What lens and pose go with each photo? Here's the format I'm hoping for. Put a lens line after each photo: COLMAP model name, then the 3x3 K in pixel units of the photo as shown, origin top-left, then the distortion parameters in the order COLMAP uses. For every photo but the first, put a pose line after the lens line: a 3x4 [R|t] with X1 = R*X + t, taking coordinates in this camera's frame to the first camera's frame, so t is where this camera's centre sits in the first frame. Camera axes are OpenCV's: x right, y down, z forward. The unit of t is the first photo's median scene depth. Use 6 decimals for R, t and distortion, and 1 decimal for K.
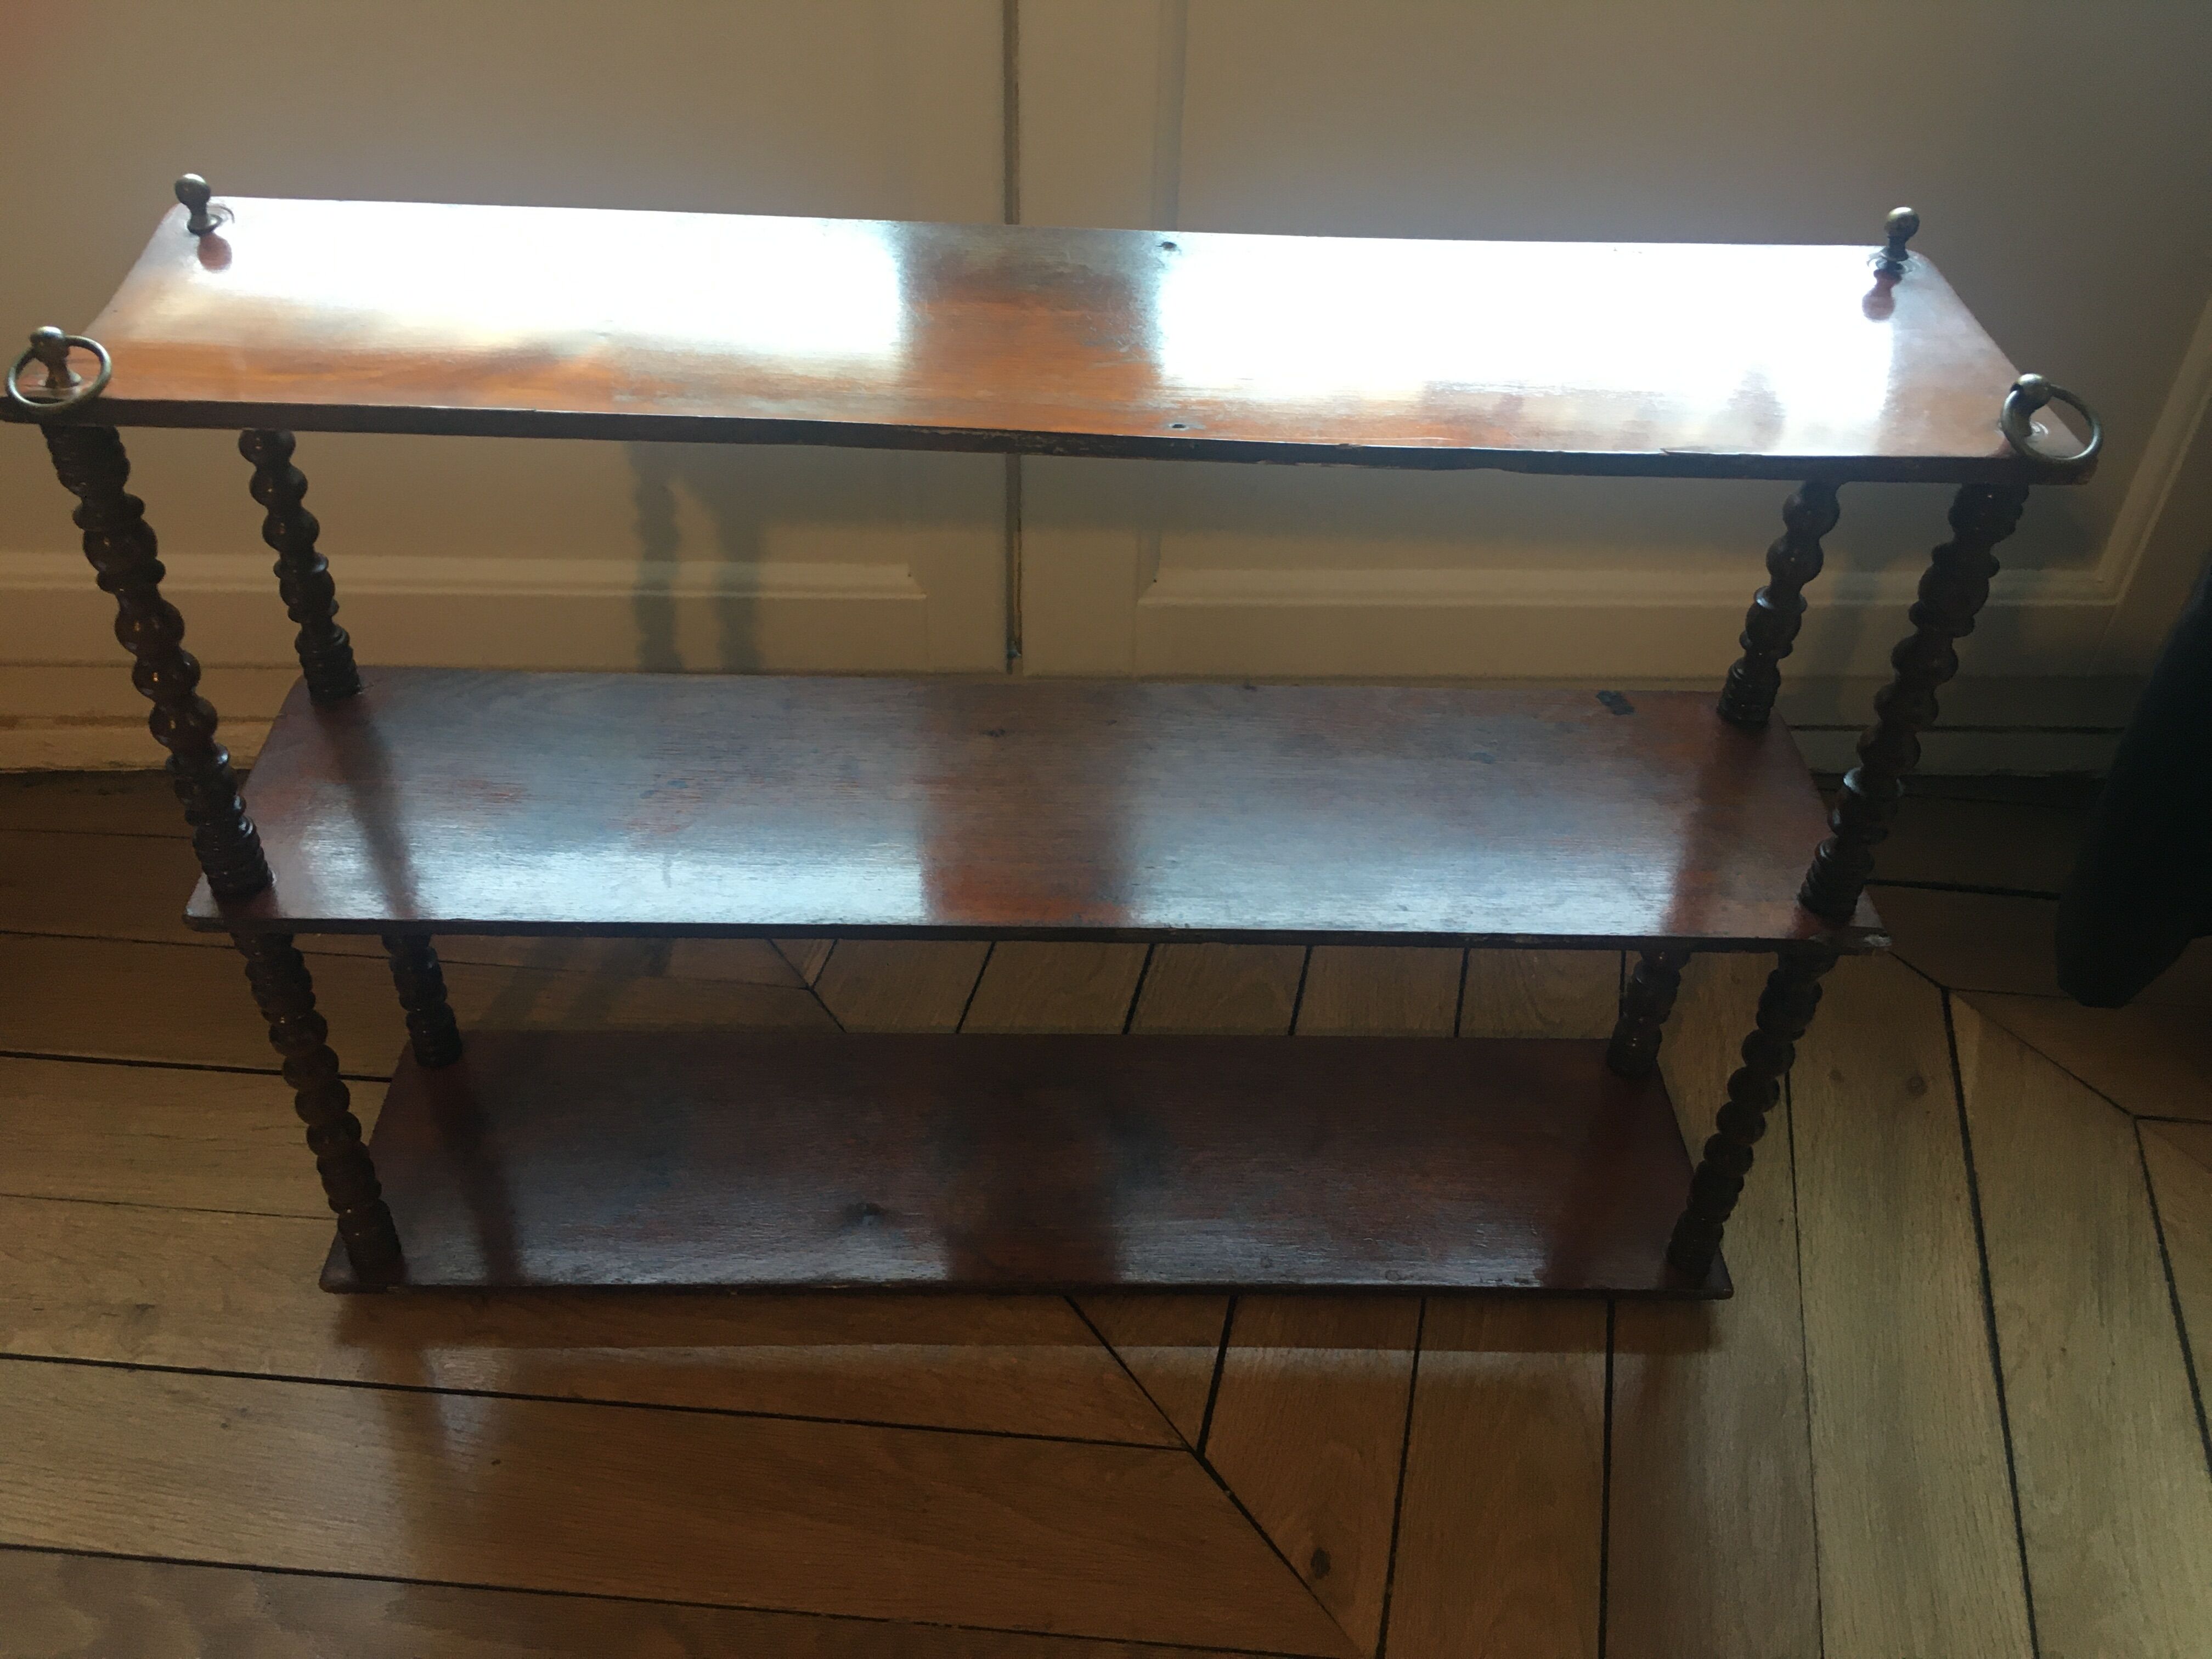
lens RADIAL K [[1910.0, 0, 1096.9], [0, 1910.0, 831.2], [0, 0, 1]] dist [0.078147, -0.102934]
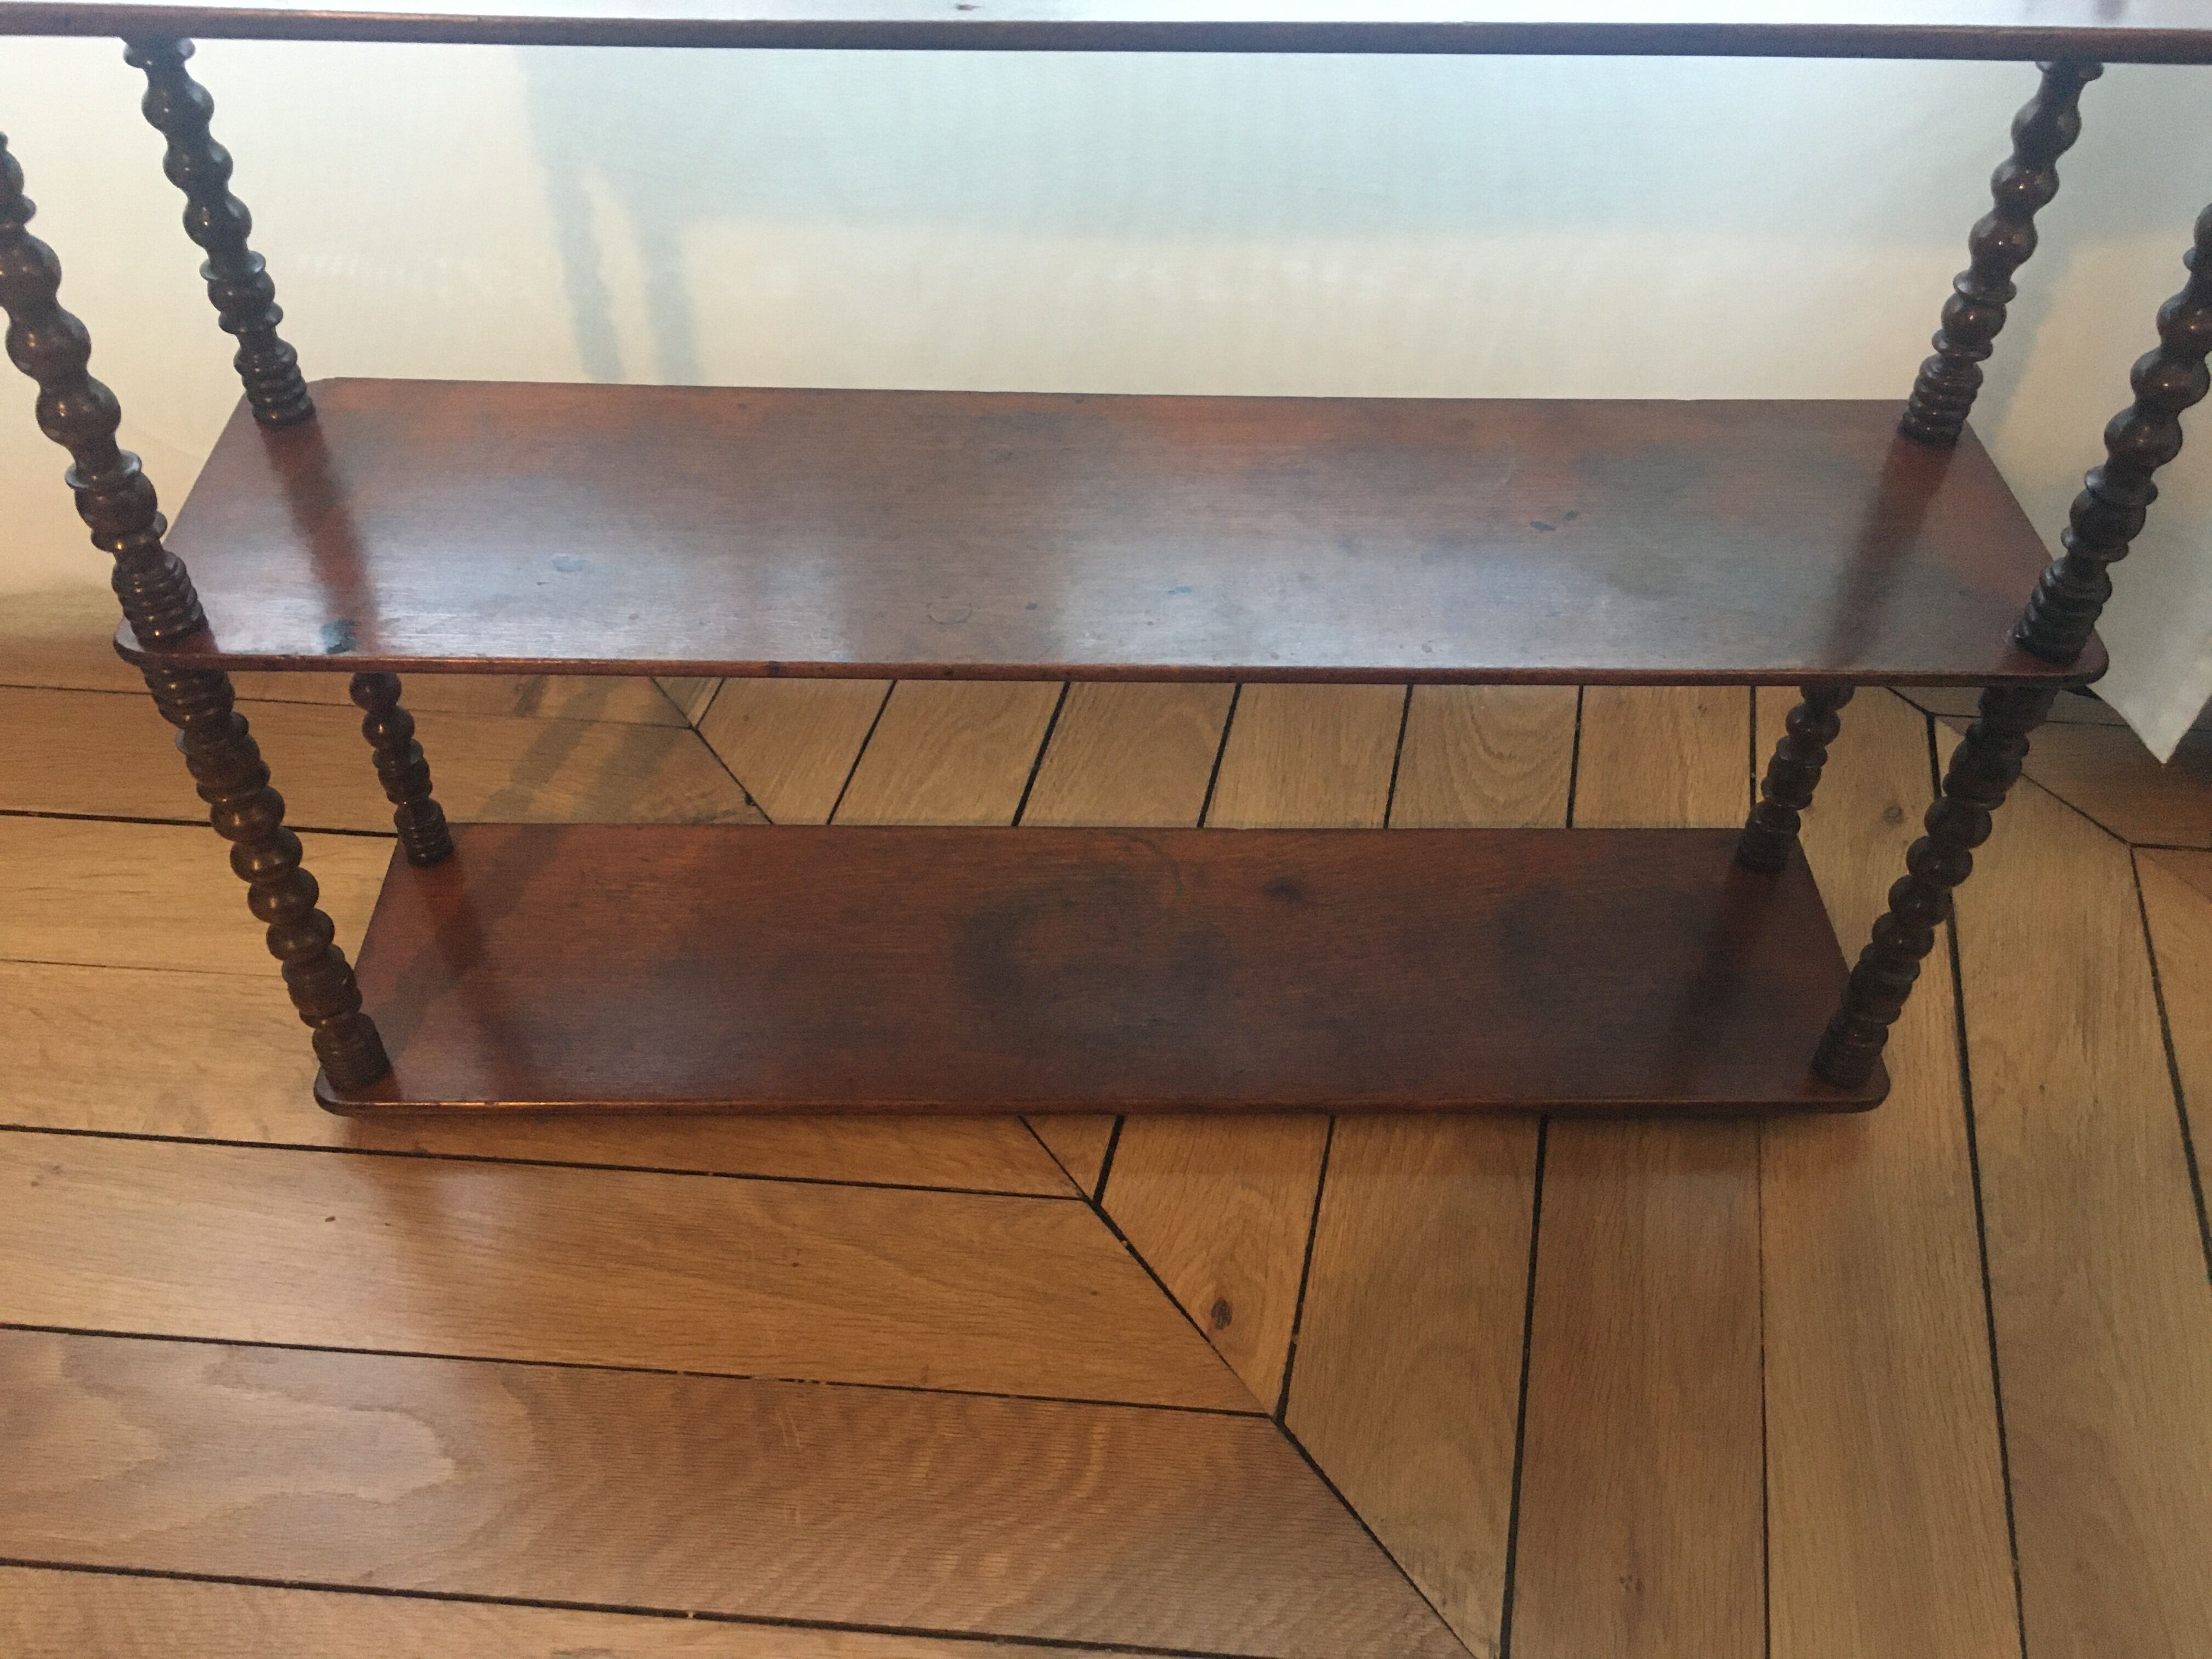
lens RADIAL K [[1910.0, 0, 1102.3], [0, 1910.0, 831.2], [0, 0, 1]] dist [0.078147, -0.102934]
pose [[0.999917, -0.011273, -0.006314, 0.062833], [0.011793, 0.995920, 0.089472, 0.062182], [0.005280, -0.089539, 0.995969, 0.097863]]
